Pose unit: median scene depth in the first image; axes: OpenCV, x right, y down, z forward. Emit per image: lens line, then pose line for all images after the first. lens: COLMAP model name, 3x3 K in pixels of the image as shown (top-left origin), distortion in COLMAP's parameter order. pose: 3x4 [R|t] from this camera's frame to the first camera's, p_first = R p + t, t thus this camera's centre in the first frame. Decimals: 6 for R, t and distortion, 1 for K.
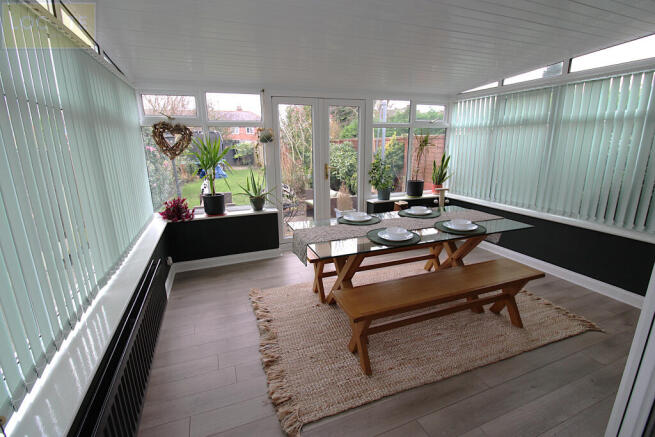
lens RADIAL K [[302.1, 0, 327.5], [0, 302.1, 218.5], [0, 0, 1]] dist [-0.000542, -0.012577]
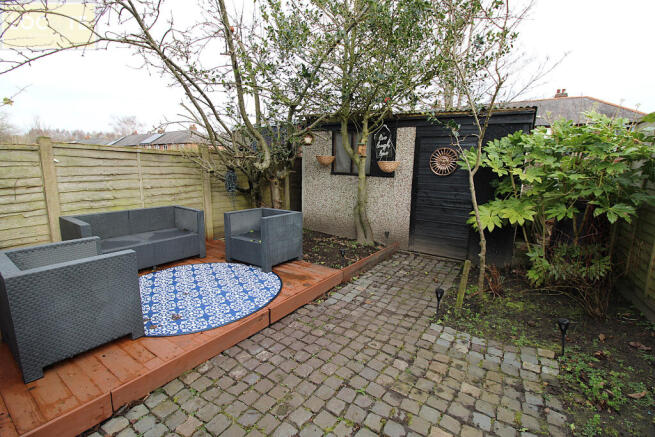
lens RADIAL K [[302.1, 0, 327.5], [0, 302.1, 218.5], [0, 0, 1]] dist [-0.000542, -0.012577]
pose [[0.618150, 0.167227, -0.768066, -1.633452], [-0.219698, 0.974924, 0.035450, -1.345472], [0.754734, 0.146830, 0.639388, 5.872551]]
